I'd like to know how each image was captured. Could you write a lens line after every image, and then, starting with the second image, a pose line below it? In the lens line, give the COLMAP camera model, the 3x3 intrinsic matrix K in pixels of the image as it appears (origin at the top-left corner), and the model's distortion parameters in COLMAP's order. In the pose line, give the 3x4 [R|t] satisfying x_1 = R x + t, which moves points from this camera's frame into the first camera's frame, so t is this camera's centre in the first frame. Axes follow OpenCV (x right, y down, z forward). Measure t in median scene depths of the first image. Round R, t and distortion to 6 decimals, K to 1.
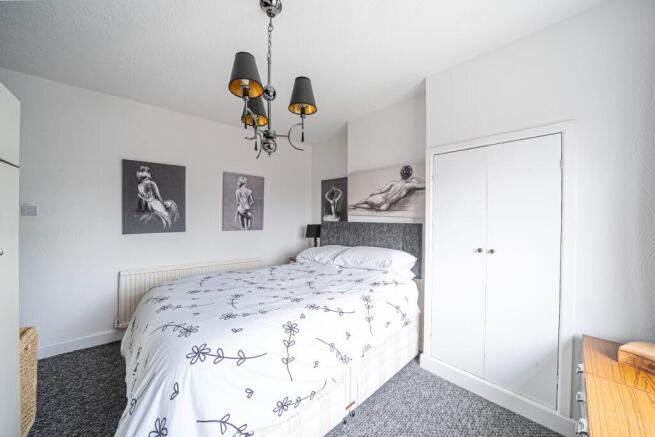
lens RADIAL K [[224.1, 0, 325.1], [0, 224.1, 215.7], [0, 0, 1]] dist [-0.010924, -0.000019]
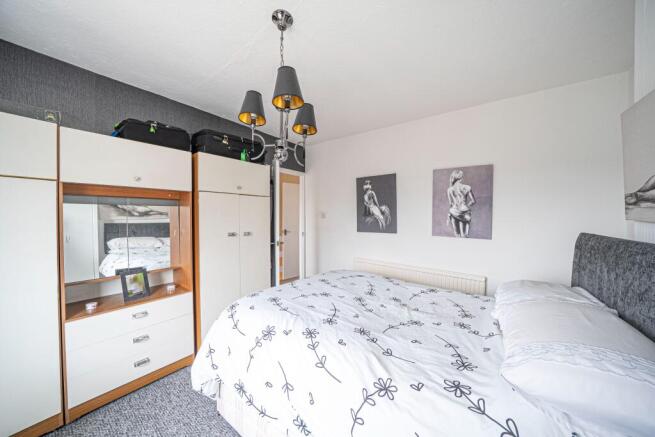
lens RADIAL K [[224.1, 0, 325.3], [0, 224.1, 218.8], [0, 0, 1]] dist [-0.010924, -0.000019]
pose [[0.212142, 0.007429, -0.977211, 0.377651], [-0.003086, 0.999971, 0.006932, -0.006720], [0.977234, 0.001545, 0.212159, 0.446754]]
